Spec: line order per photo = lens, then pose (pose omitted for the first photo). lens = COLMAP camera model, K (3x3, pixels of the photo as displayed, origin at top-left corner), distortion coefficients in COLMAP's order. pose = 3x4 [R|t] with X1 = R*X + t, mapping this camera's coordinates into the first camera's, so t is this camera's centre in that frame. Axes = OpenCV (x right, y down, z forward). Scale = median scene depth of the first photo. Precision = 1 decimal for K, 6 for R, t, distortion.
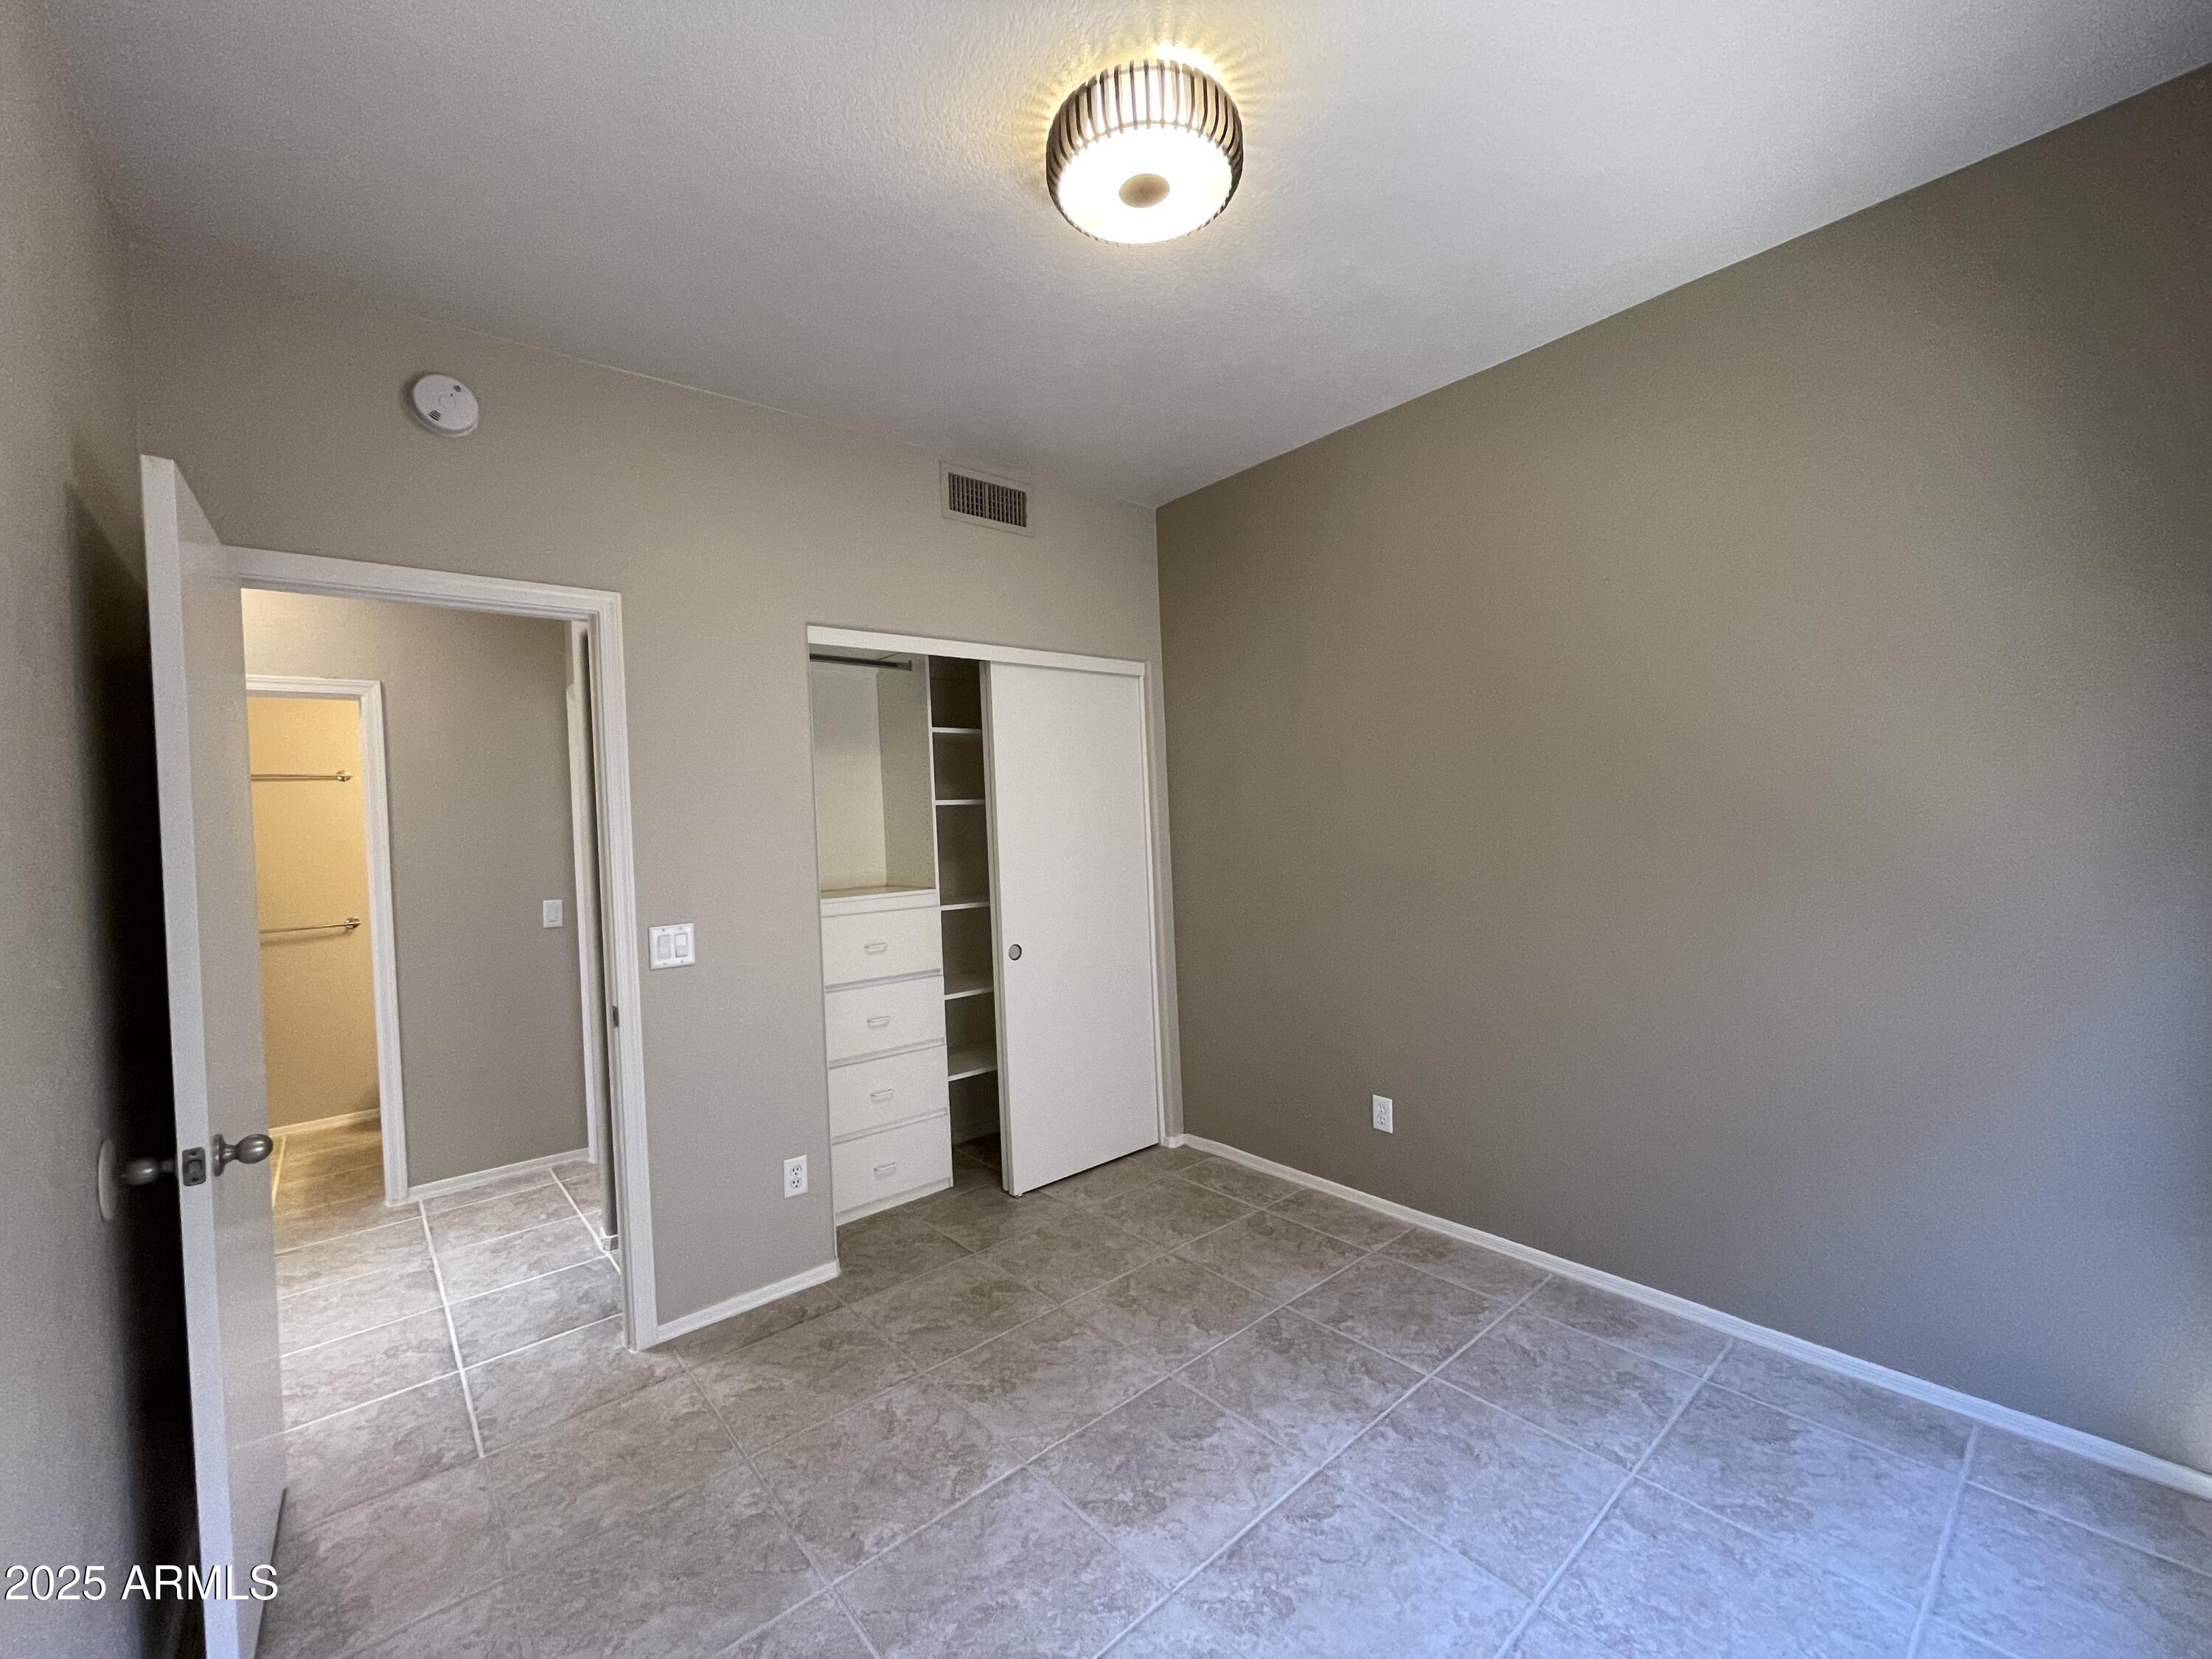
lens RADIAL K [[897.2, 0, 1088.6], [0, 897.2, 824.7], [0, 0, 1]] dist [-0.002821, 0.001284]
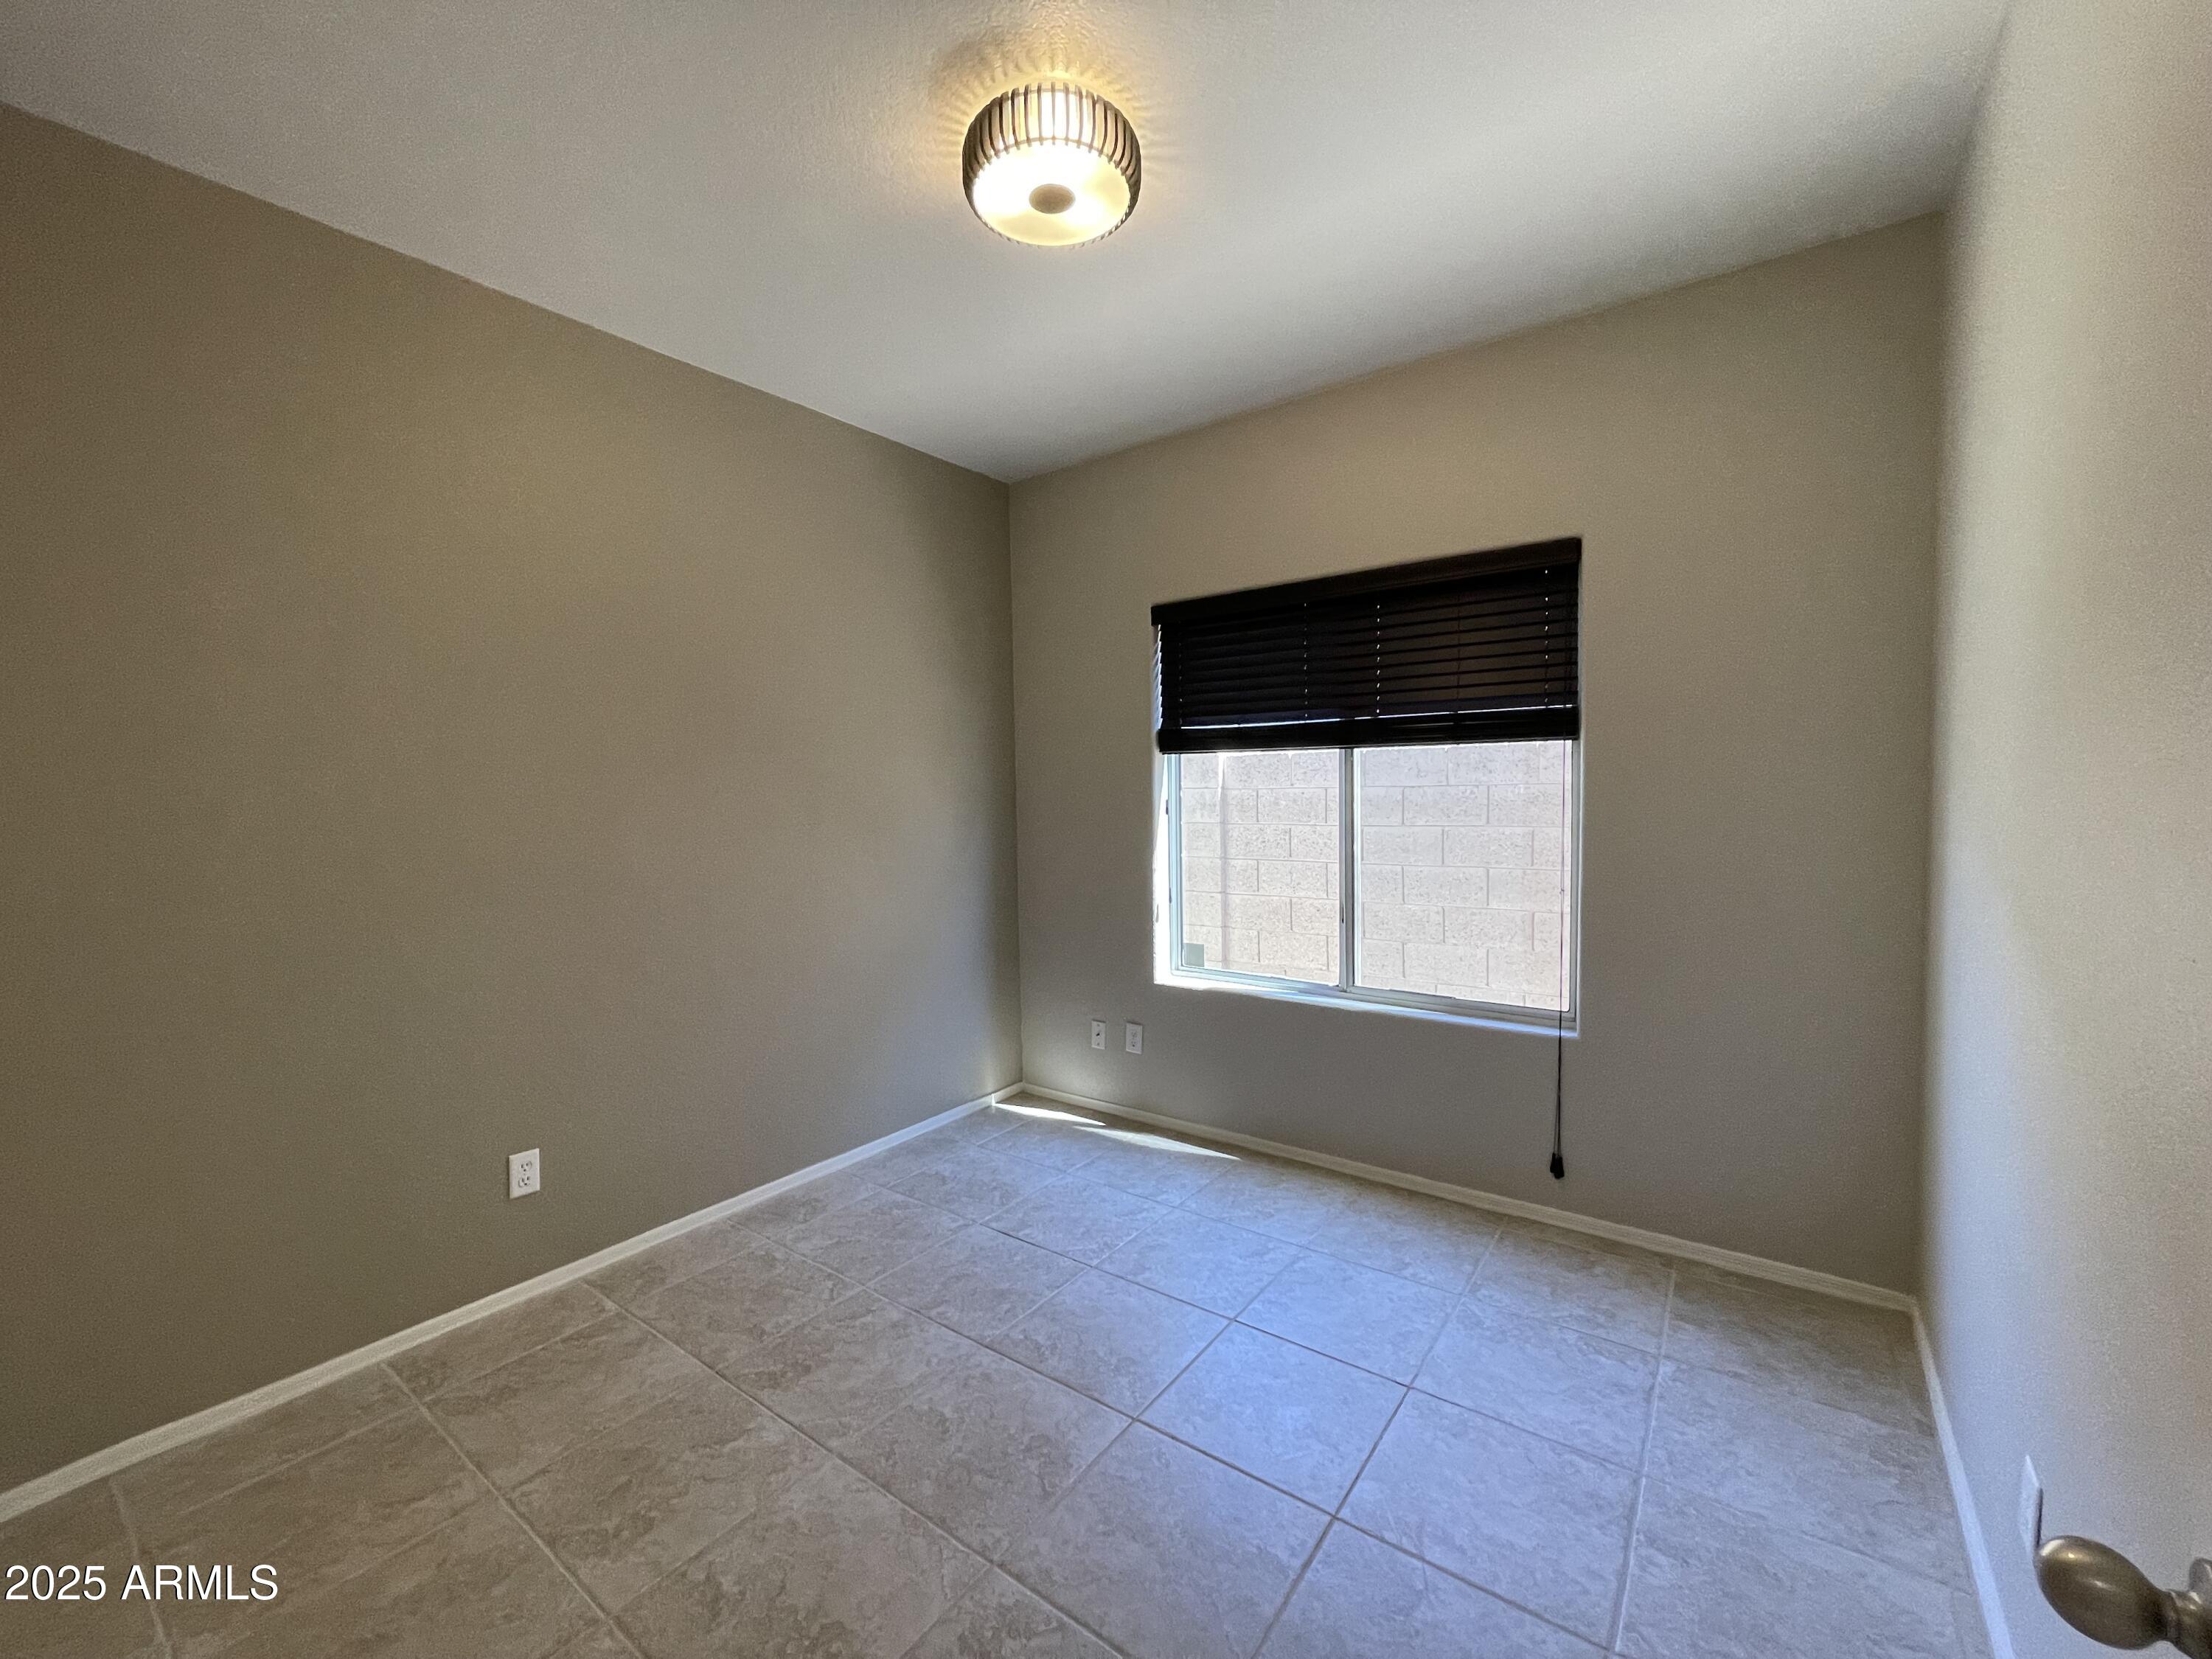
lens RADIAL K [[897.2, 0, 1089.1], [0, 897.2, 835.6], [0, 0, 1]] dist [-0.002821, 0.001284]
pose [[-0.224353, -0.002634, 0.974504, -0.775539], [0.034068, 0.999364, 0.010544, 0.043889], [-0.973912, 0.035565, -0.224121, 0.949260]]
